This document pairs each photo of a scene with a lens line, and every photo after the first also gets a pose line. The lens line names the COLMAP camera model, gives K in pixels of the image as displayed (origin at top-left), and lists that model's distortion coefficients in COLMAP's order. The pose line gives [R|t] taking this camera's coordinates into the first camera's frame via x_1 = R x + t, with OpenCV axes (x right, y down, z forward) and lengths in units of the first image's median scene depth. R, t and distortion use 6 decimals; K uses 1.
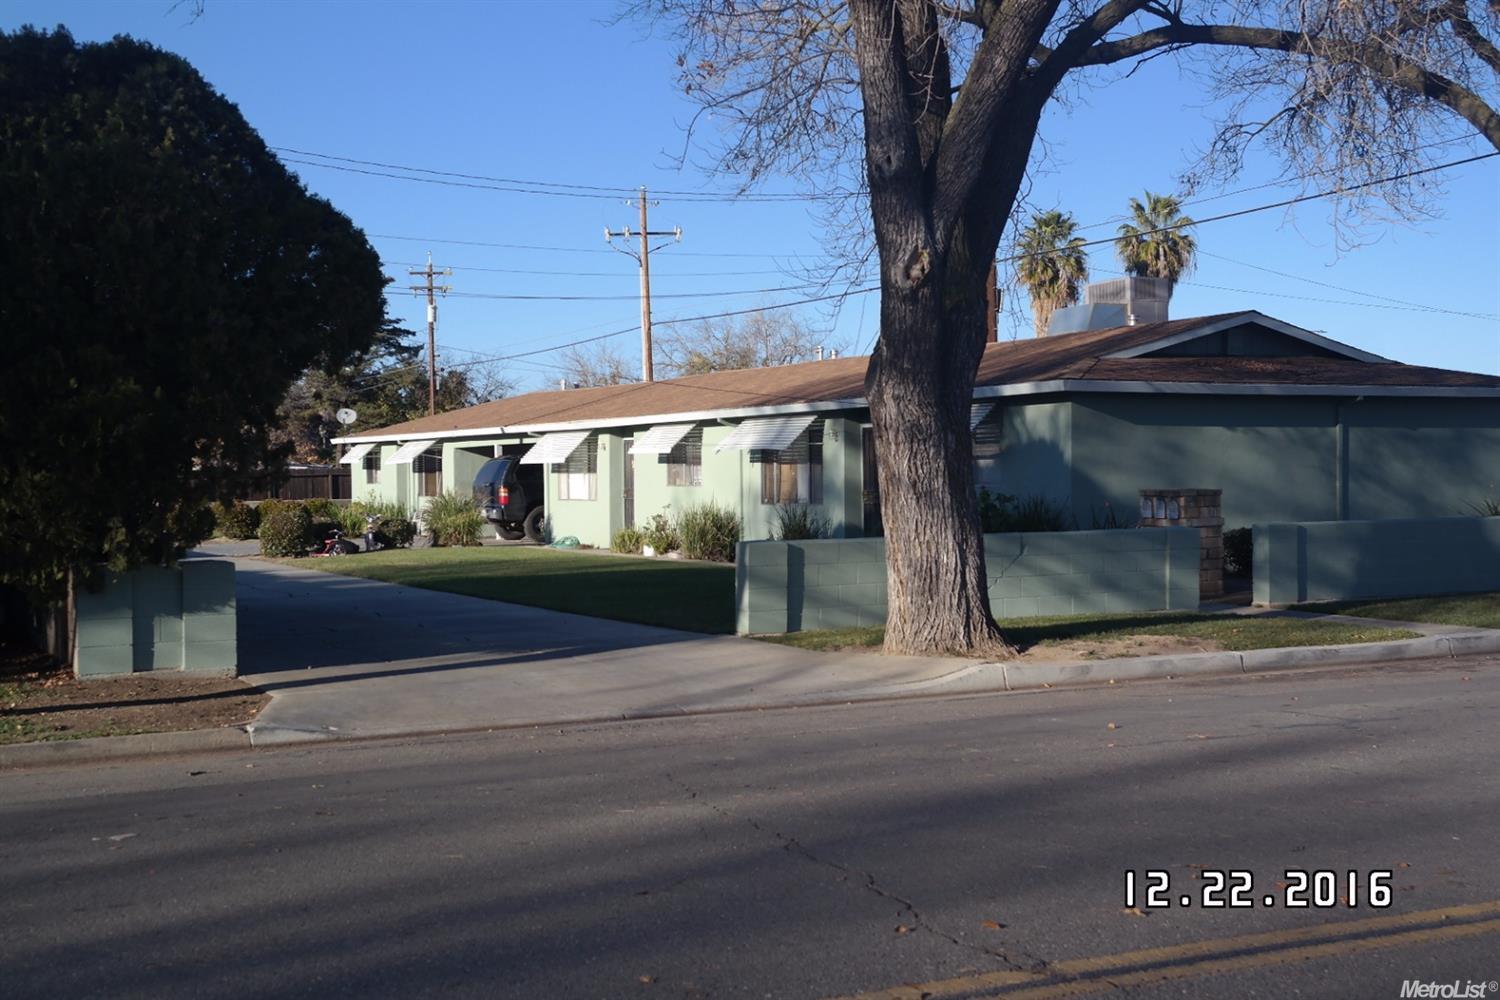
lens RADIAL K [[1859.3, 0, 750.0], [0, 1859.3, 500.0], [0, 0, 1]] dist [0.003383, 0.028477]
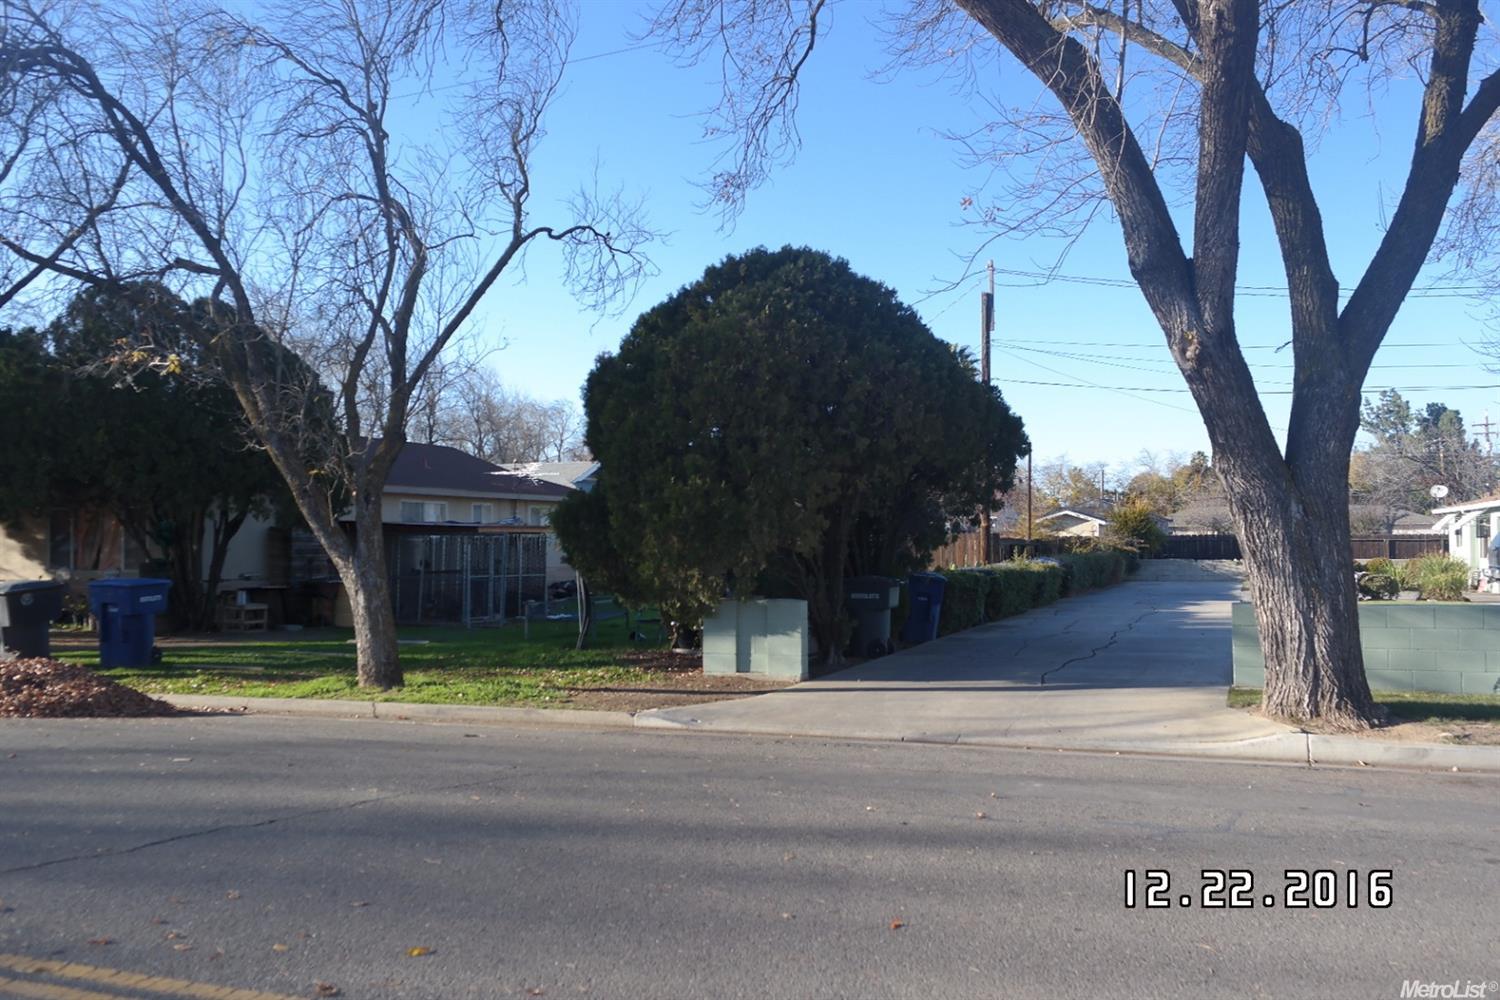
lens RADIAL K [[1305.0, 0, 750.0], [0, 1305.0, 500.0], [0, 0, 1]] dist [0.007041, -0.006047]
pose [[0.670434, -0.016375, -0.741789, 0.419301], [-0.013506, 0.999321, -0.034267, -0.008755], [0.741847, 0.032993, 0.669758, 0.282111]]
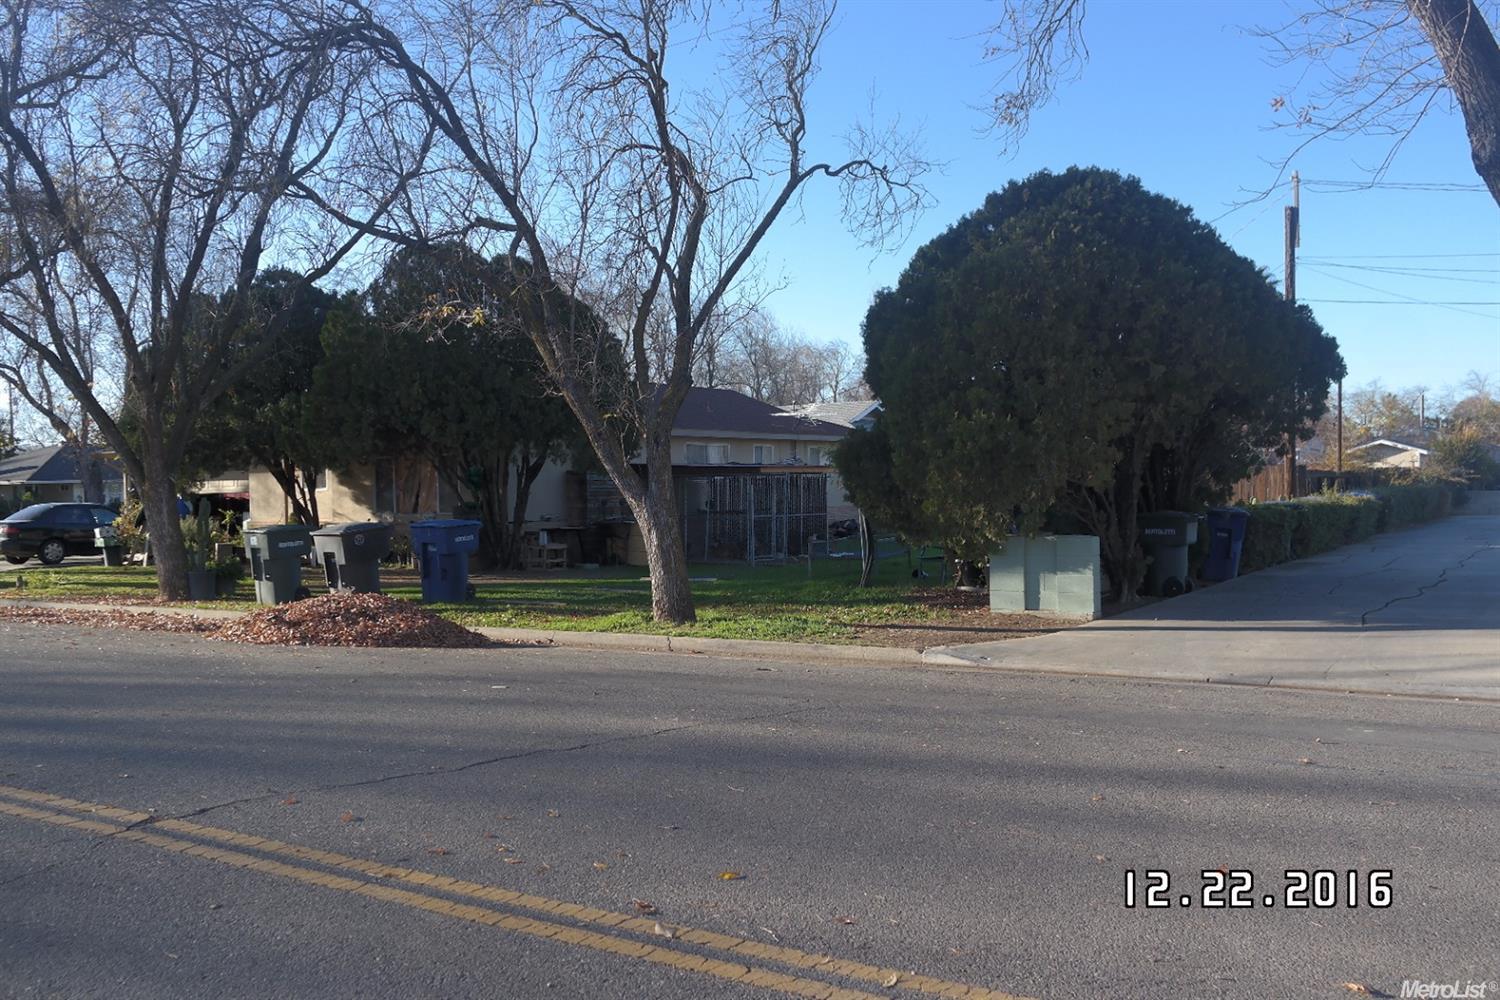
lens RADIAL K [[1300.1, 0, 750.0], [0, 1300.1, 500.0], [0, 0, 1]] dist [0.001529, -0.000006]
pose [[0.501362, 0.010418, -0.865175, 0.407918], [0.000611, 0.999923, 0.012395, -0.005855], [0.865237, -0.006743, 0.501317, 0.282361]]
